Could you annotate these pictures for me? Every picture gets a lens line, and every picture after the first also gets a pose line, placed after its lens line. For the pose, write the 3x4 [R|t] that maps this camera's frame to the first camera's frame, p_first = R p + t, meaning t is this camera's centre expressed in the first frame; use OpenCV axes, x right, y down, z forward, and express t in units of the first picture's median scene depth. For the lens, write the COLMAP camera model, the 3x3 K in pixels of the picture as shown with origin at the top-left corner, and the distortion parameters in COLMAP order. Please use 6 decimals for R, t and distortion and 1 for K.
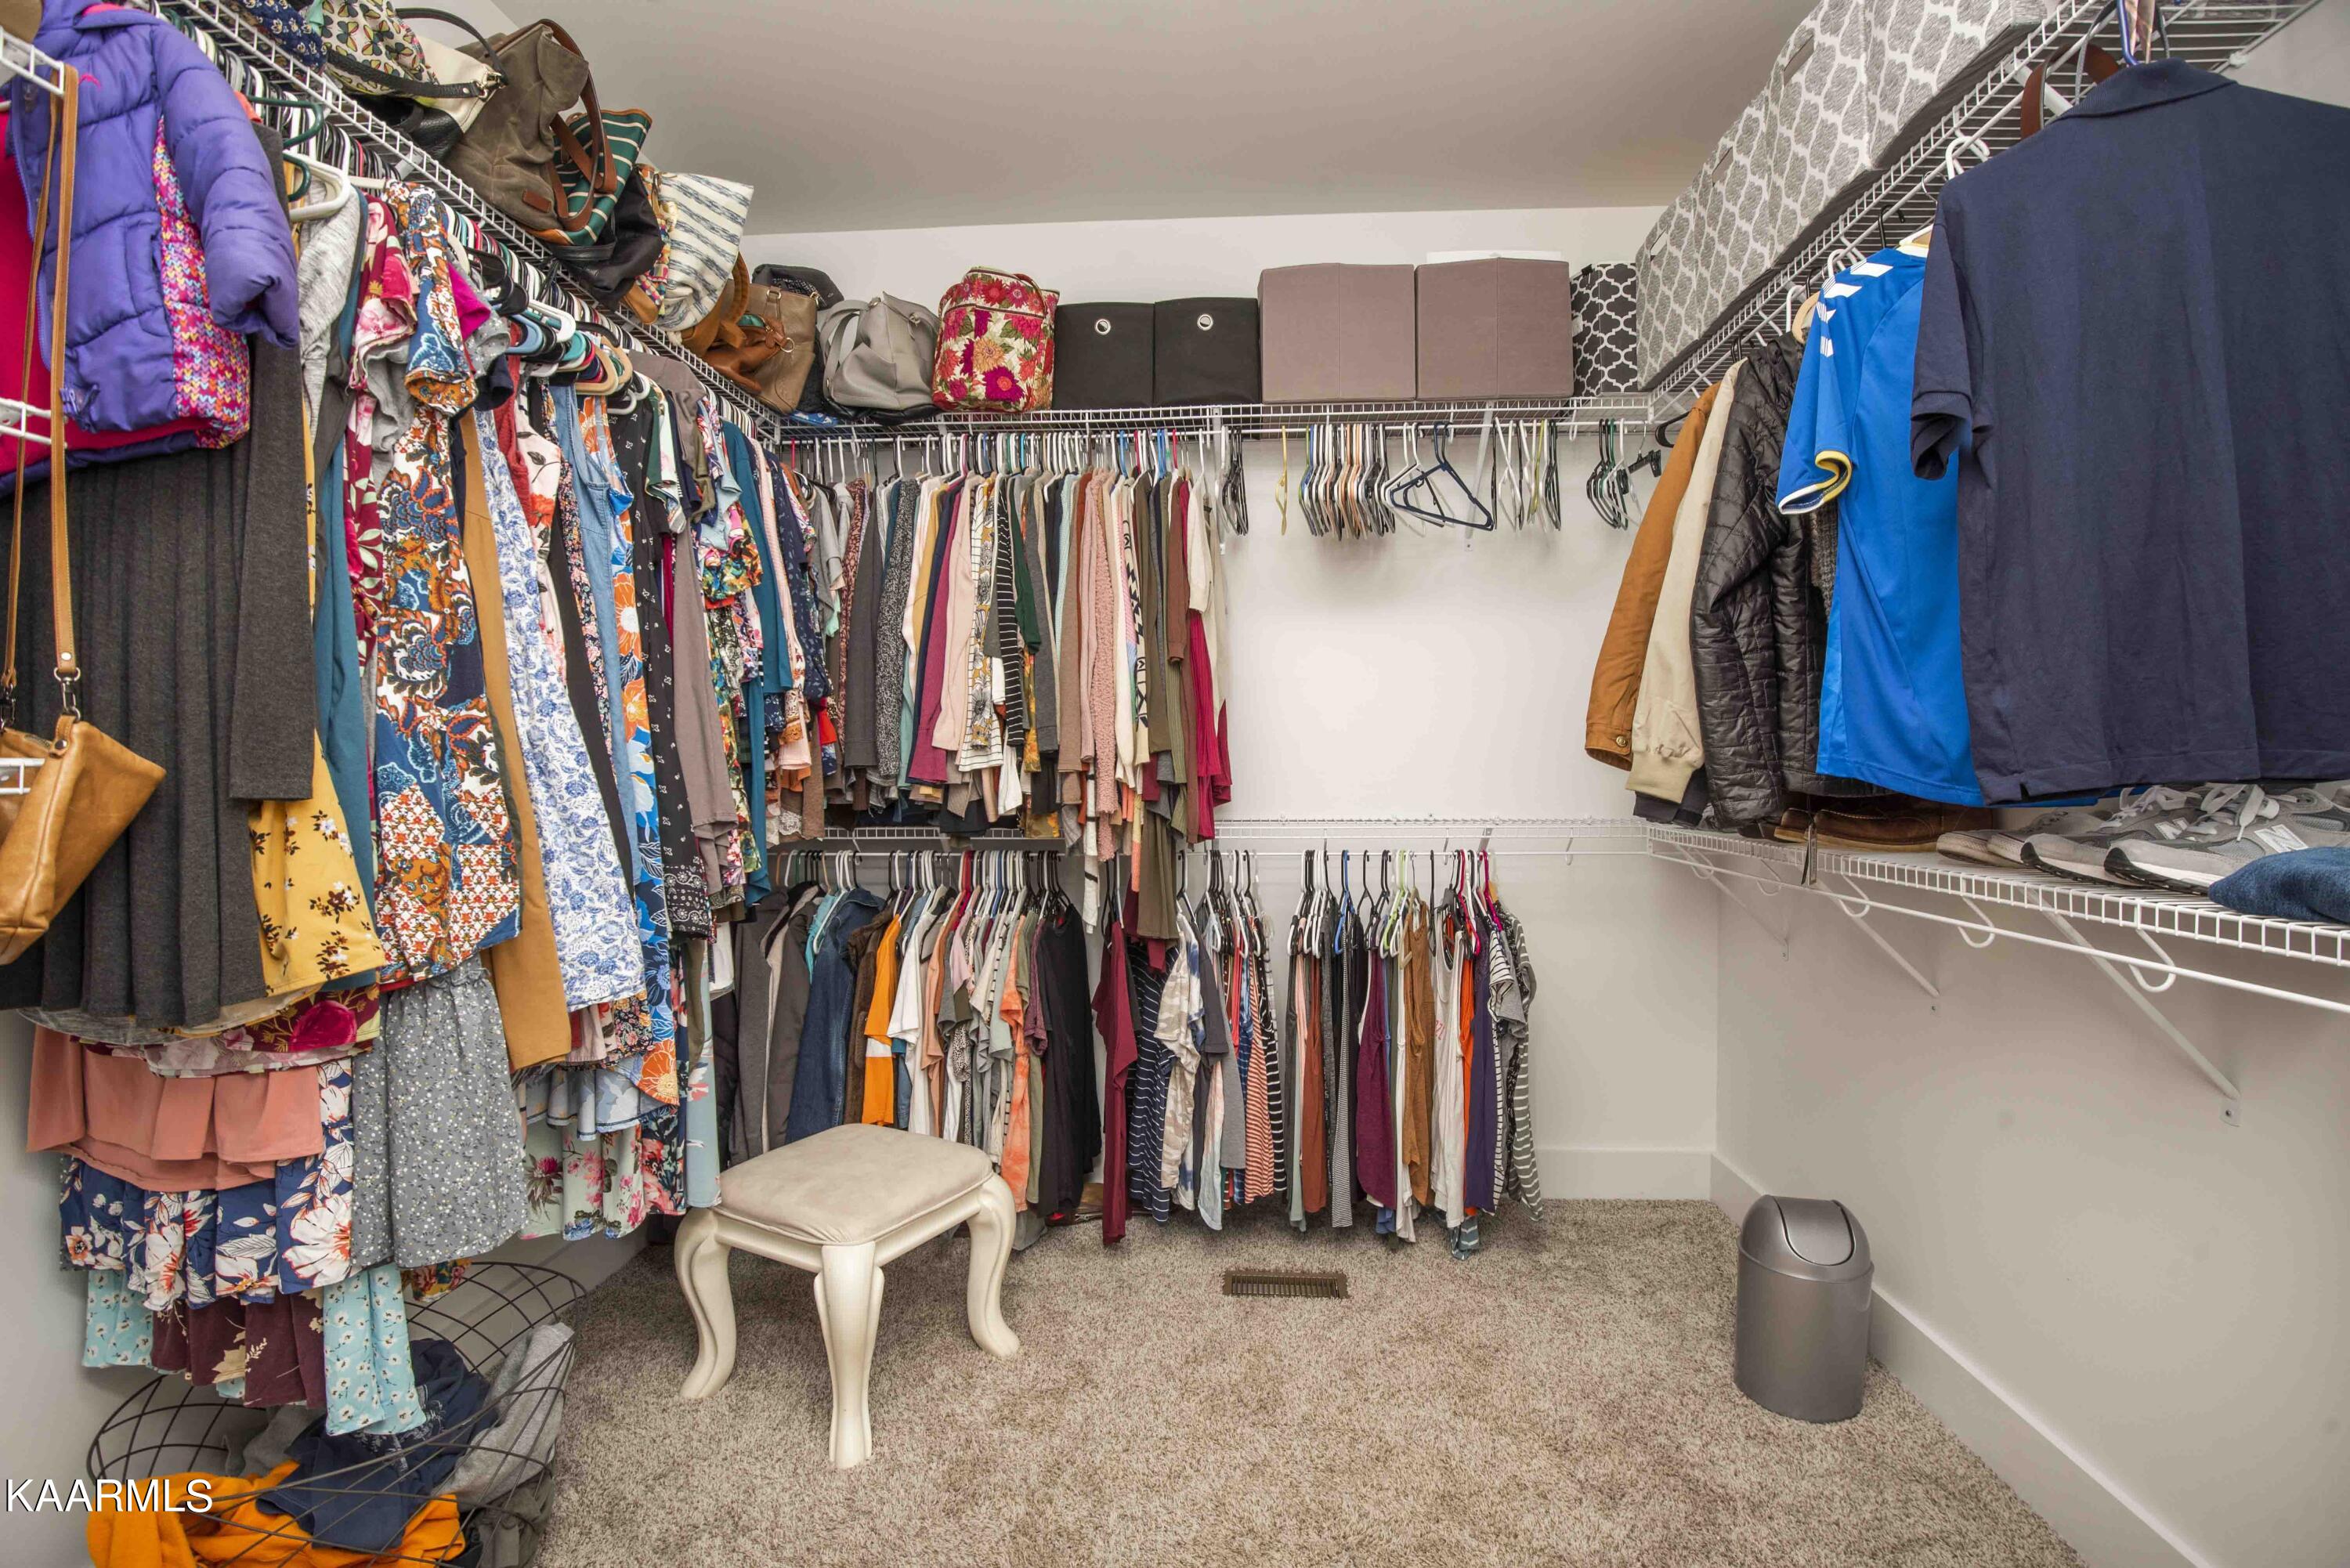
lens RADIAL K [[1064.7, 0, 1178.3], [0, 1064.7, 778.7], [0, 0, 1]] dist [-0.025468, -0.008584]
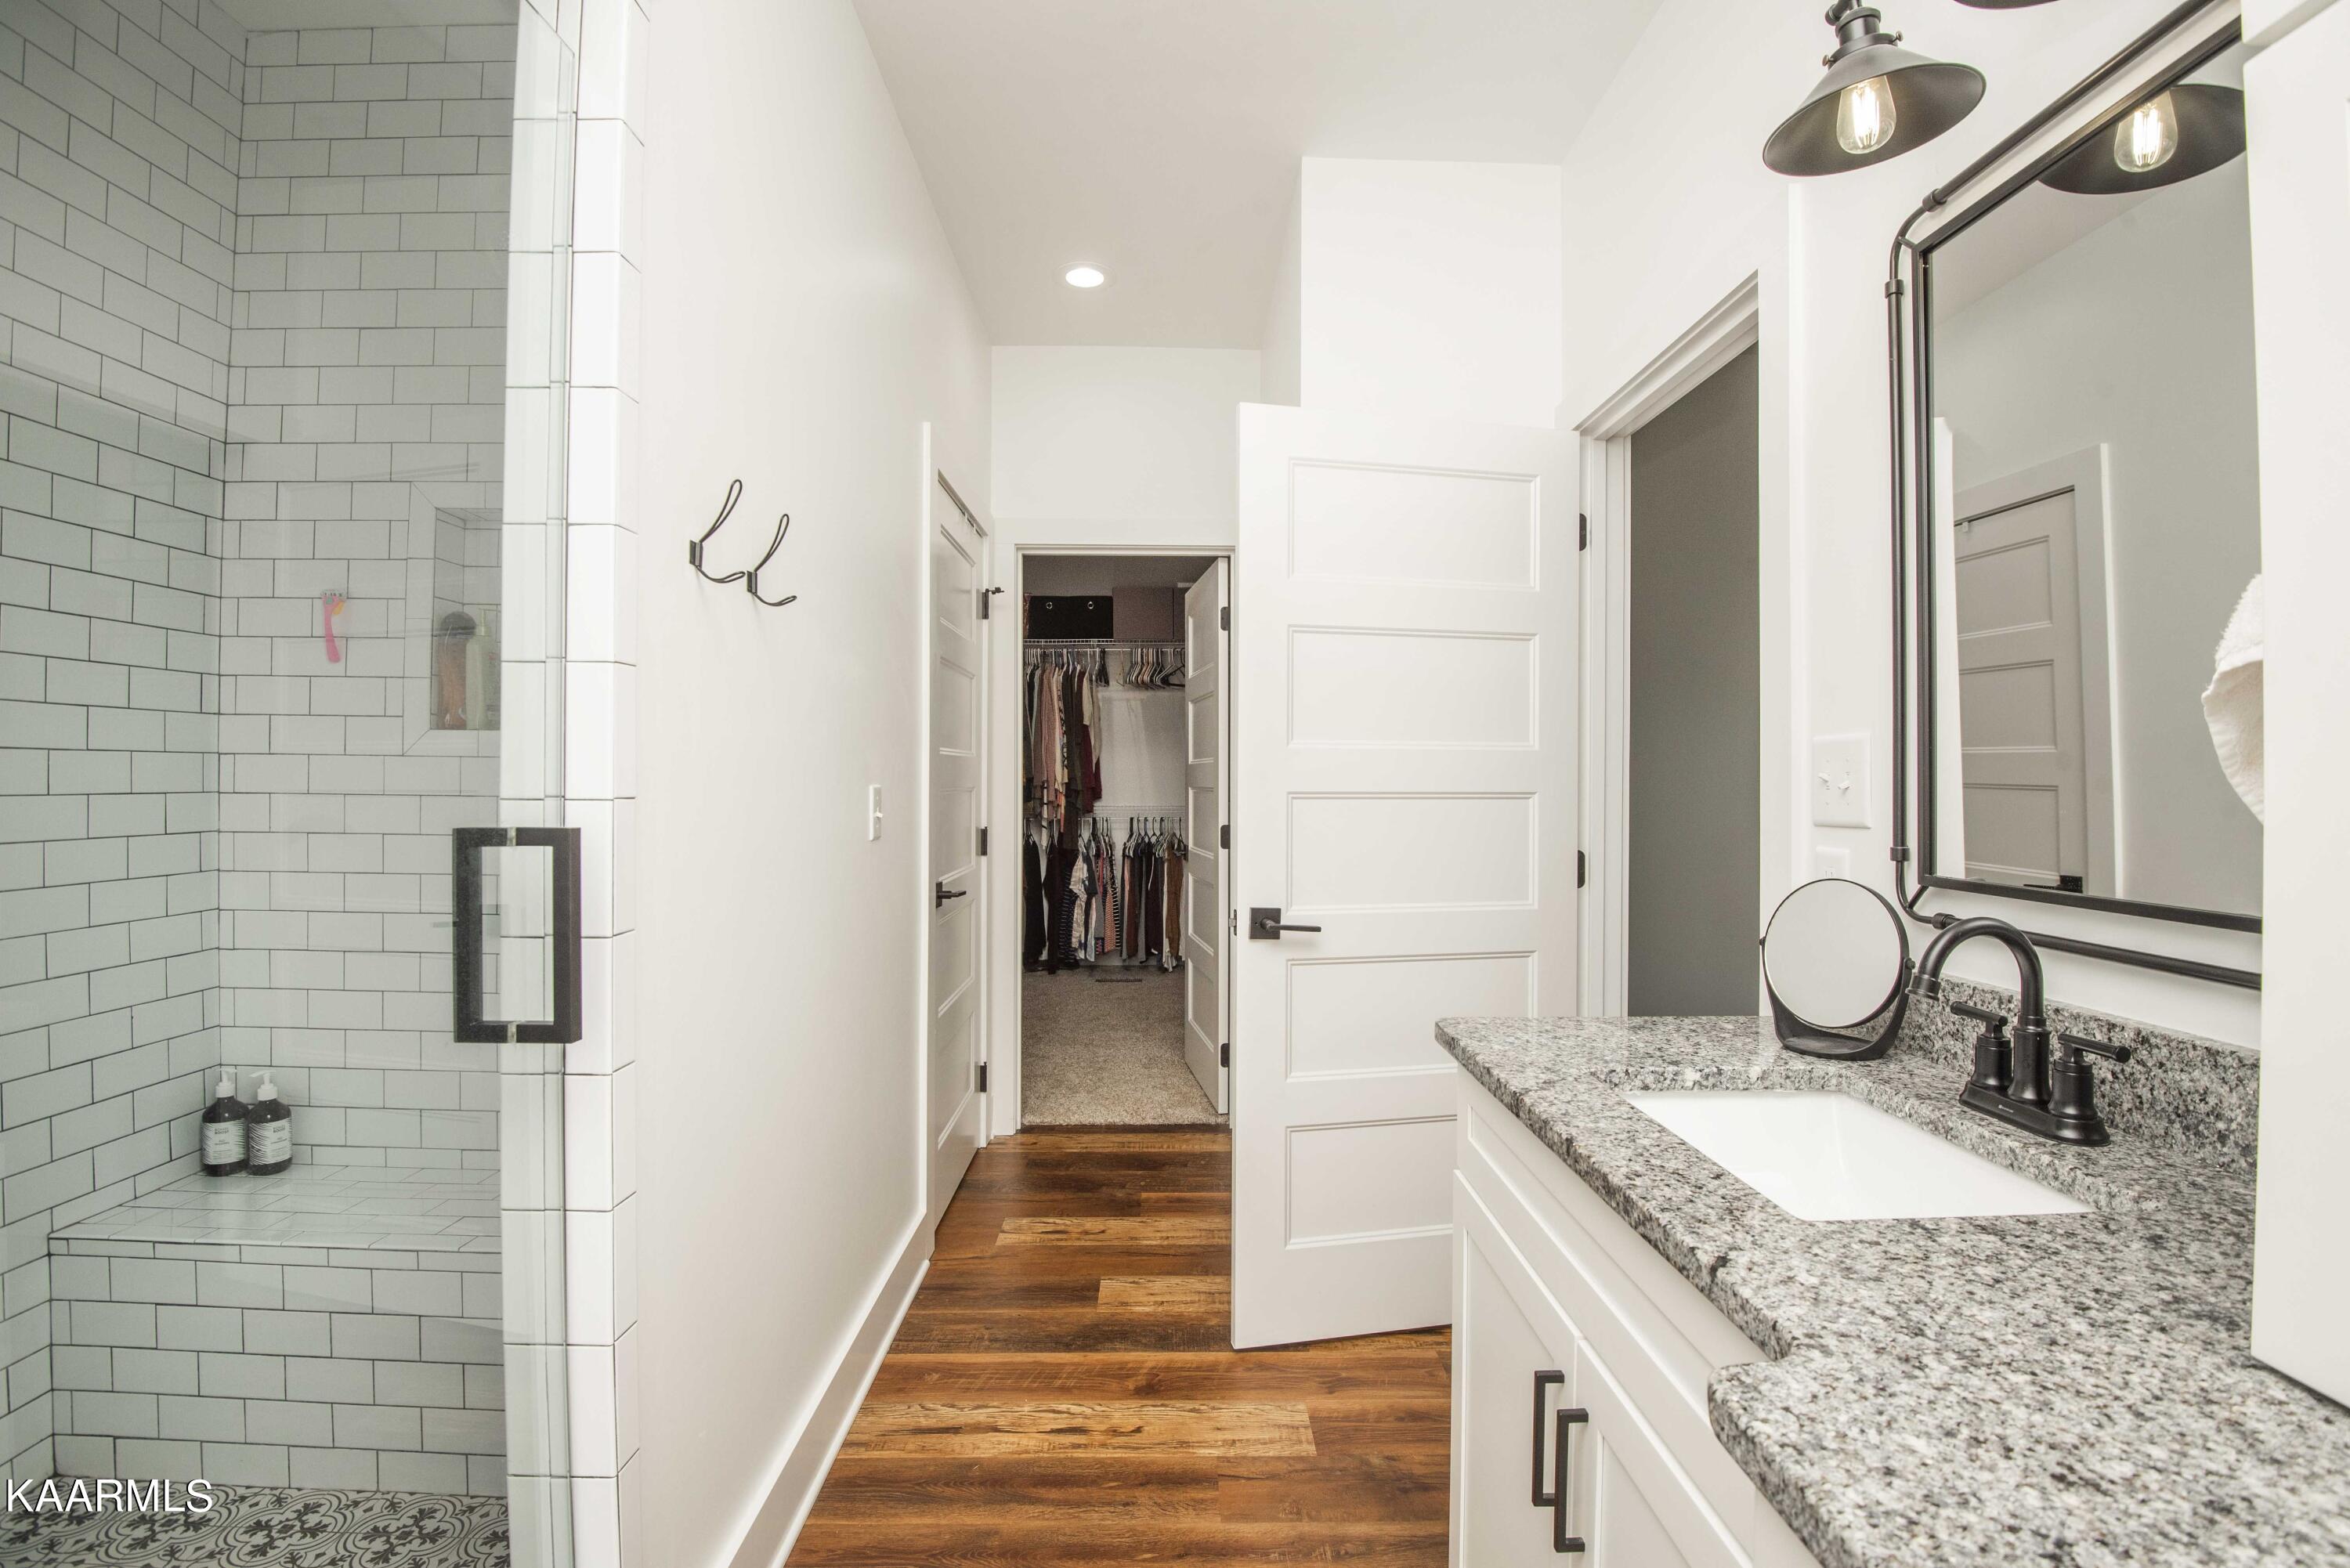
lens RADIAL K [[1064.7, 0, 1176.7], [0, 1064.7, 781.2], [0, 0, 1]] dist [-0.025468, -0.008584]
pose [[0.994941, 0.003024, 0.100417, -0.023126], [-0.002374, 0.999976, -0.006584, -0.000258], [-0.100435, 0.006312, 0.994924, -1.581030]]
